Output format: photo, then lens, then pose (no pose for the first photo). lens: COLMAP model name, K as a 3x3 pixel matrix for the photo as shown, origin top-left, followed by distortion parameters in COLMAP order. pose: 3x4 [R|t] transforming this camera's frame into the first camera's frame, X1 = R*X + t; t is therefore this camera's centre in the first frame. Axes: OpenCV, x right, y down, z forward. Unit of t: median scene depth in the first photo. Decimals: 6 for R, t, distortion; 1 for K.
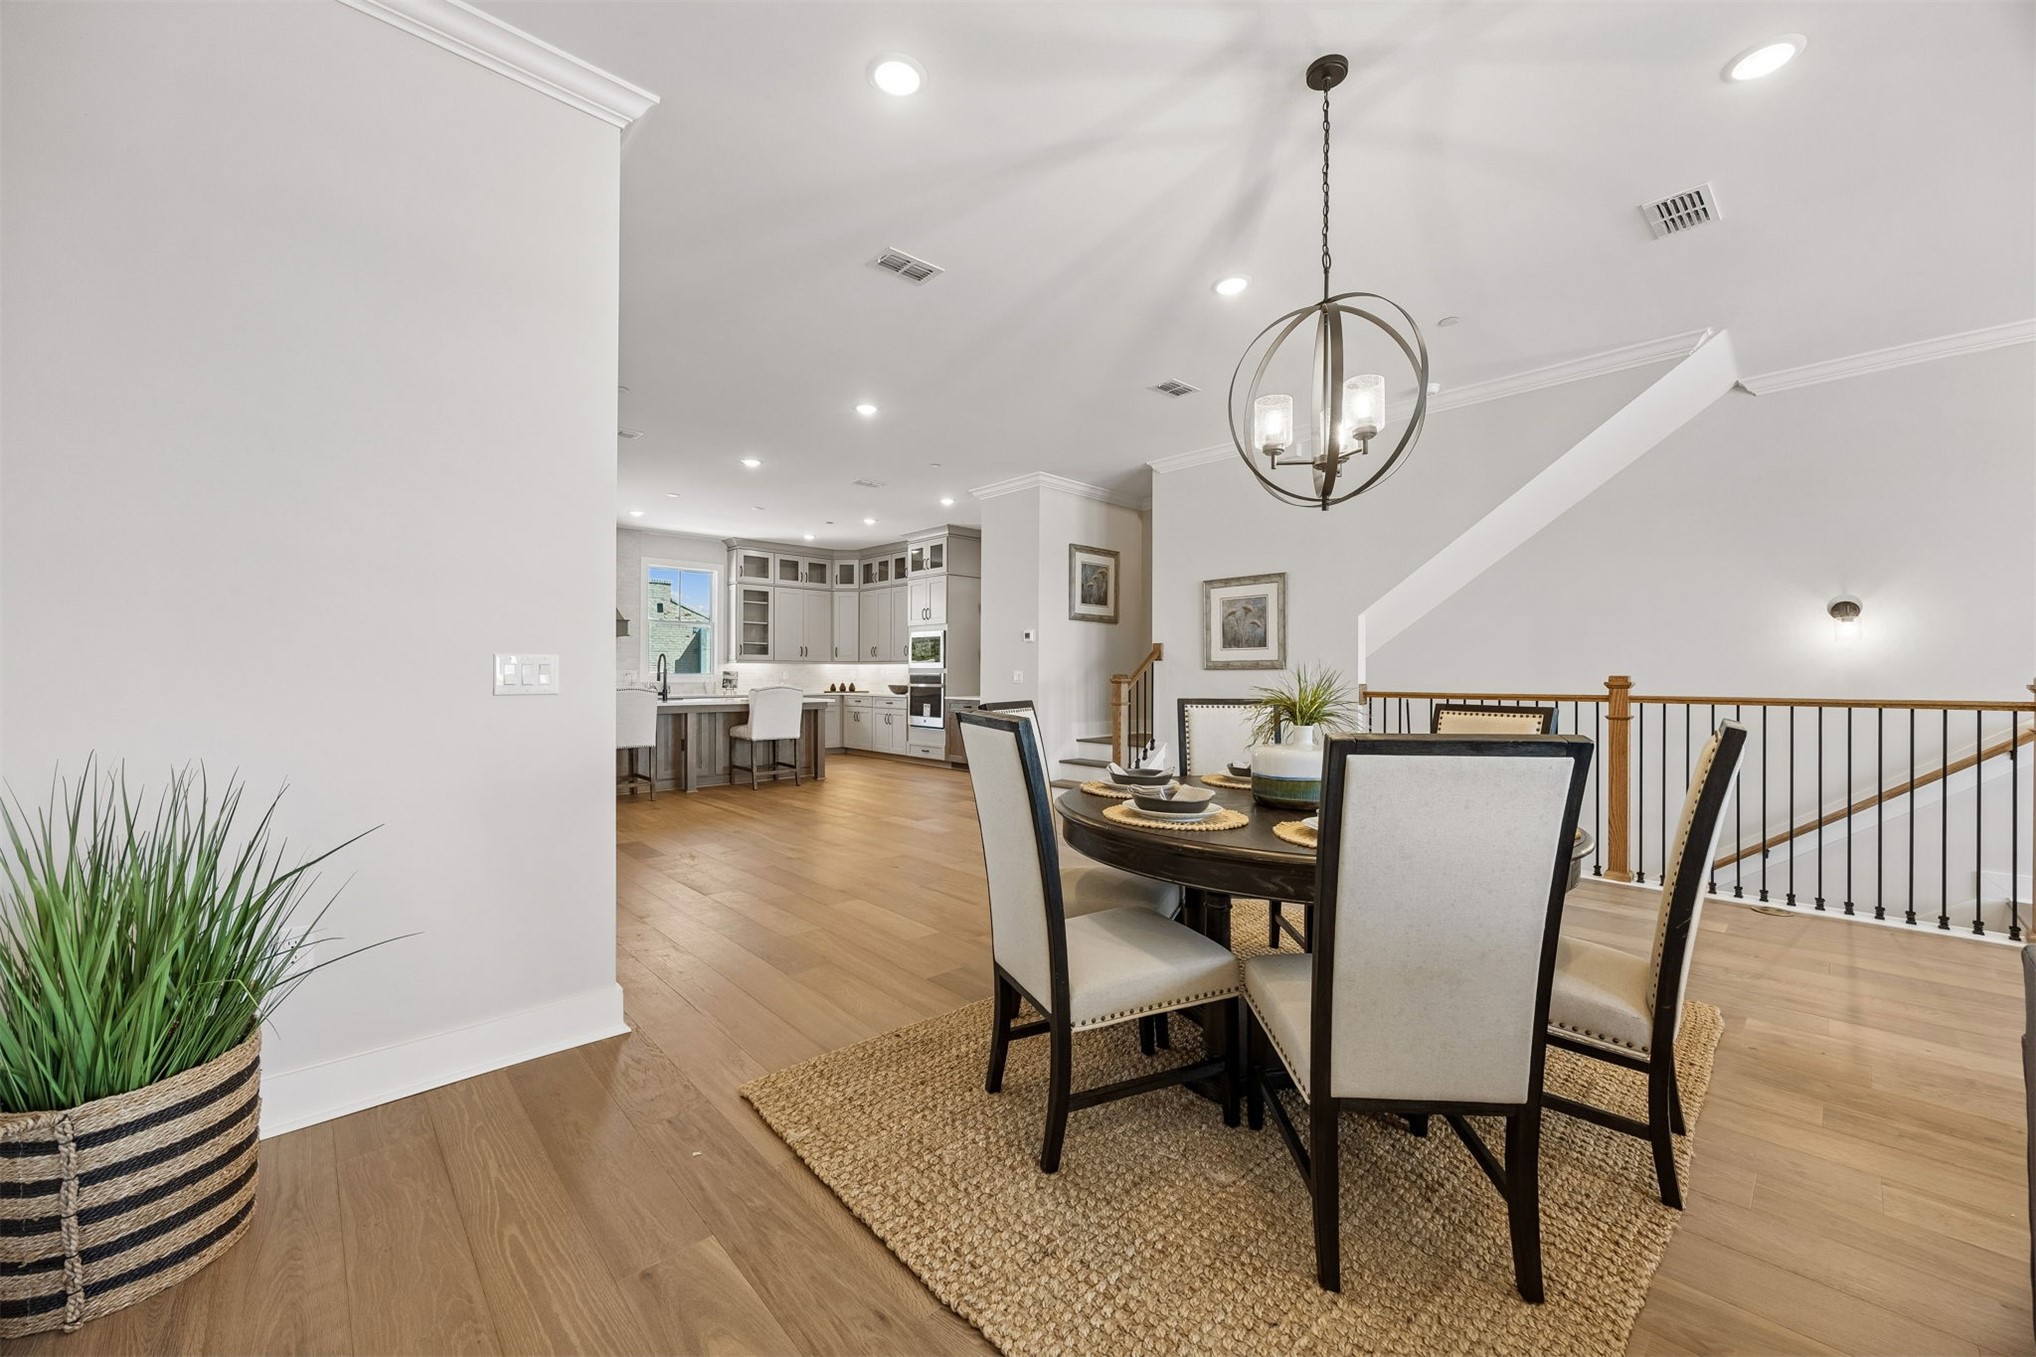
lens RADIAL K [[781.7, 0, 1017.0], [0, 781.7, 673.4], [0, 0, 1]] dist [-0.000878, -0.000206]
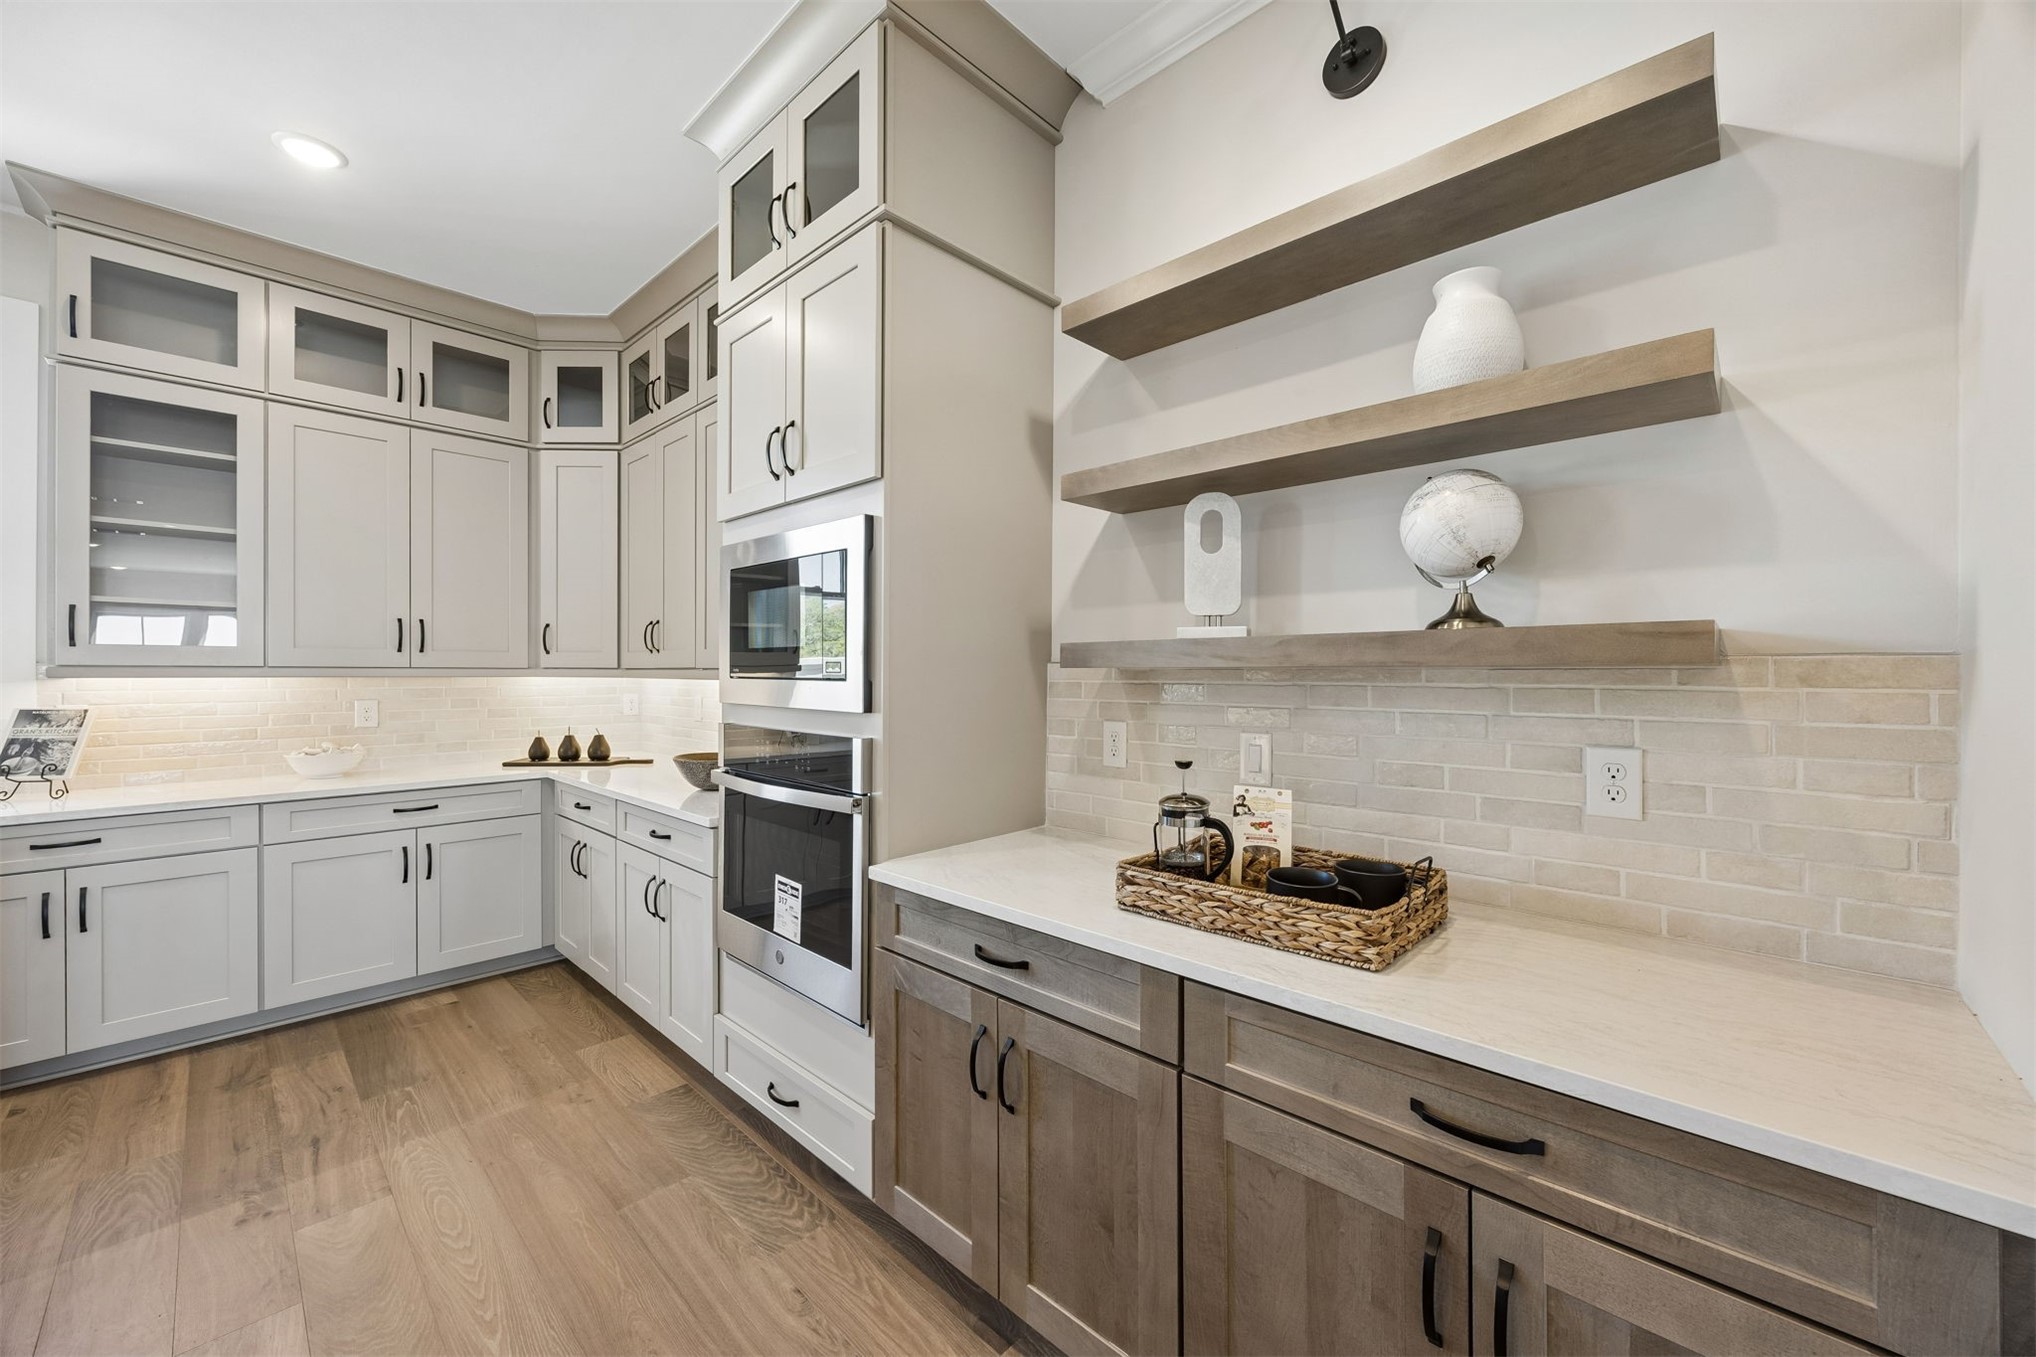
lens RADIAL K [[781.7, 0, 1018.3], [0, 781.7, 673.7], [0, 0, 1]] dist [-0.000878, -0.000206]
pose [[0.998751, 0.001344, 0.049938, -0.061174], [-0.001565, 0.999989, 0.004394, -0.016328], [-0.049932, -0.004466, 0.998743, 0.751657]]
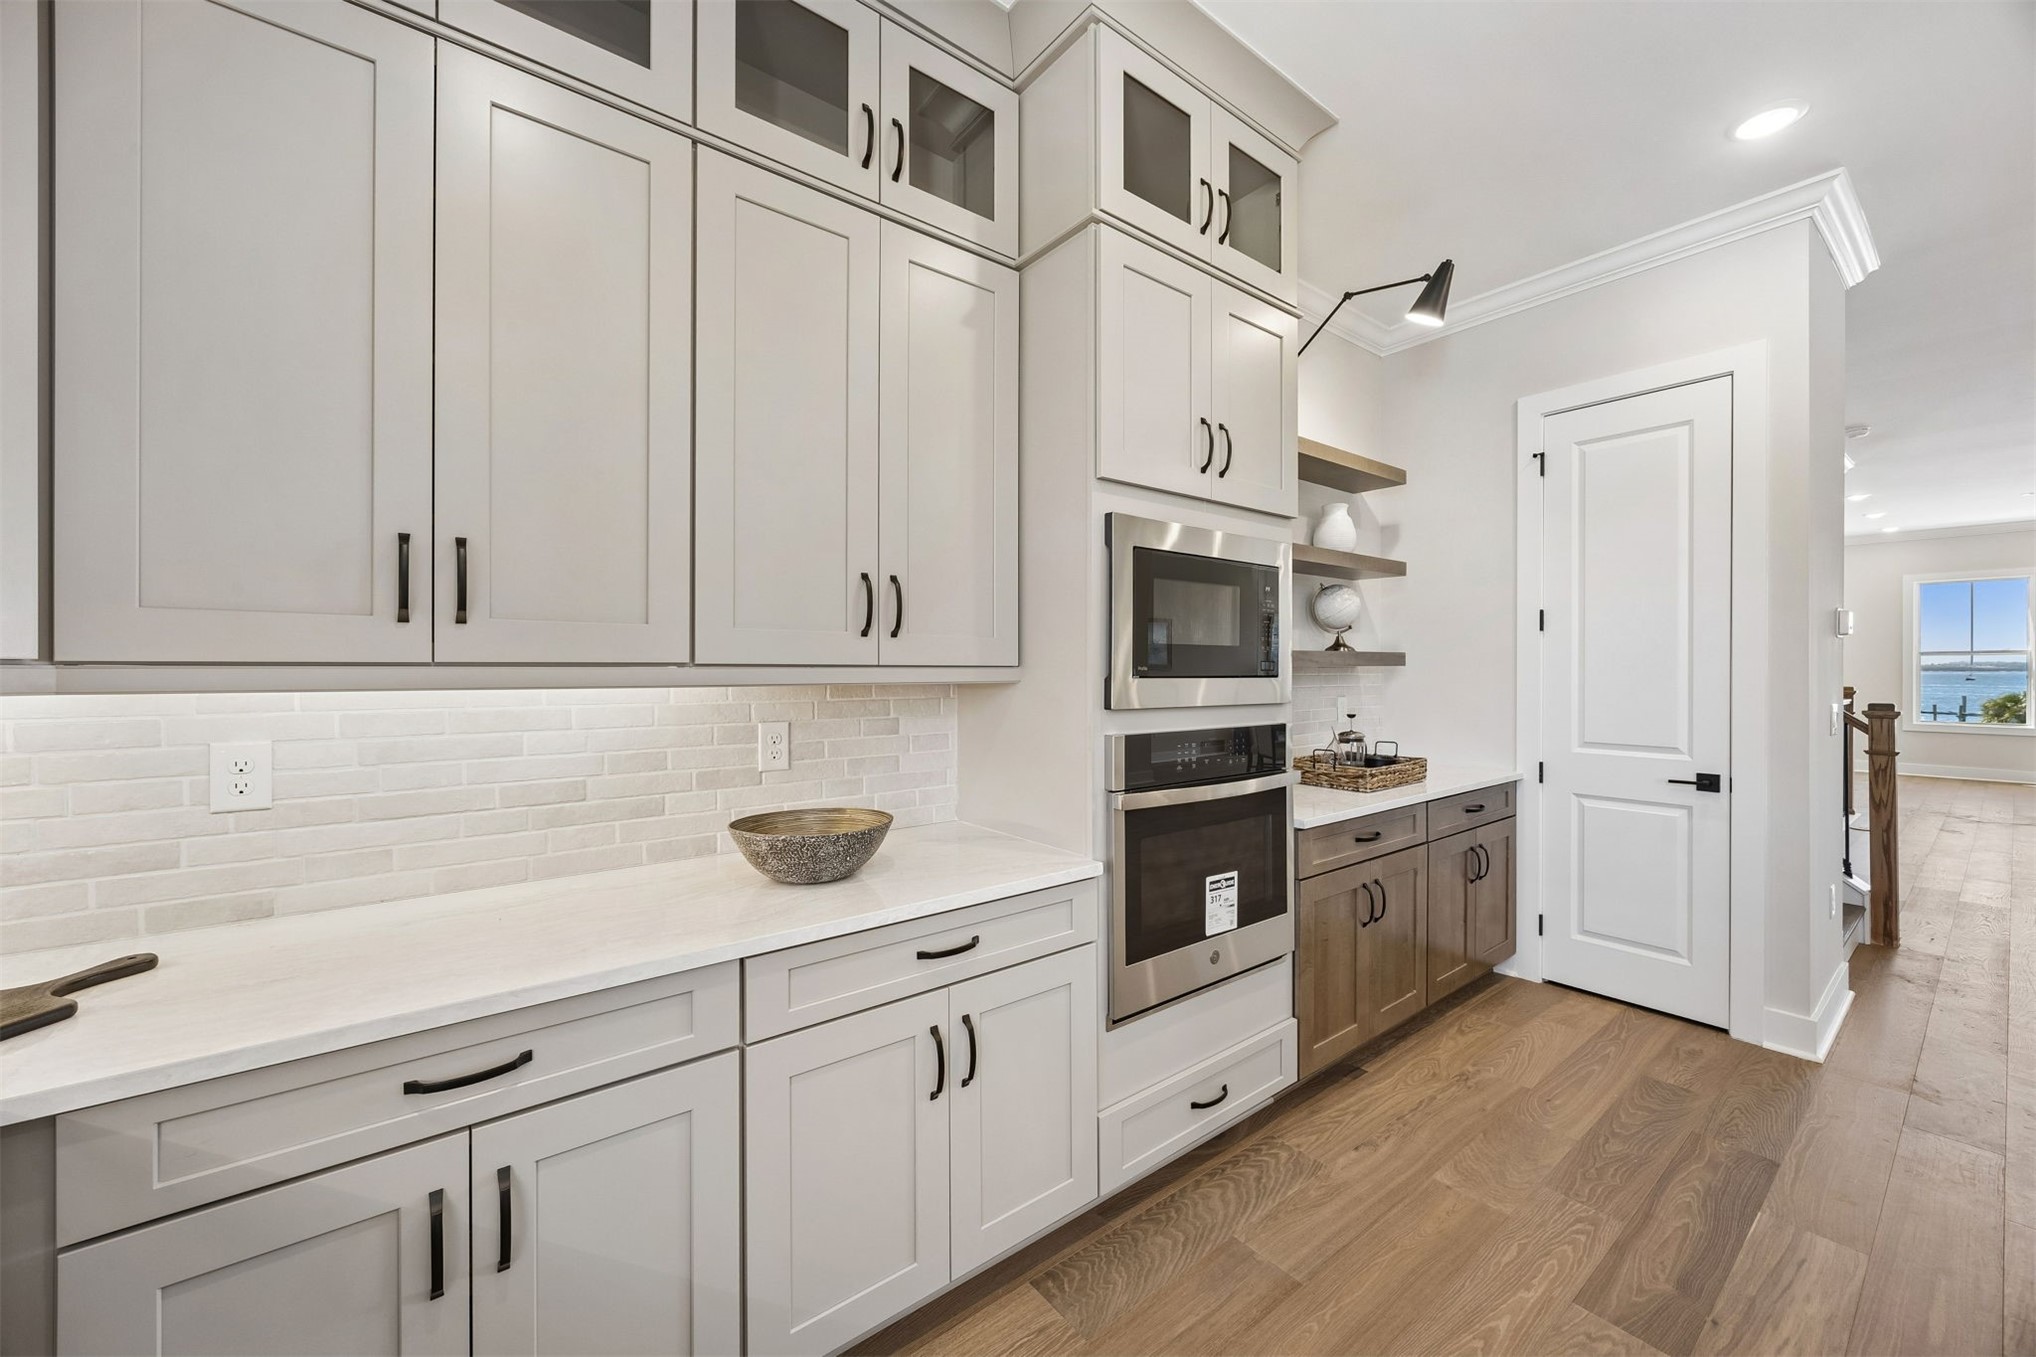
lens RADIAL K [[781.7, 0, 1028.2], [0, 781.7, 673.8], [0, 0, 1]] dist [-0.000878, -0.000206]
pose [[0.083344, -0.006049, 0.996503, -0.315693], [-0.000847, 0.999981, 0.006141, -0.015993], [-0.996521, -0.001356, 0.083337, 0.987241]]
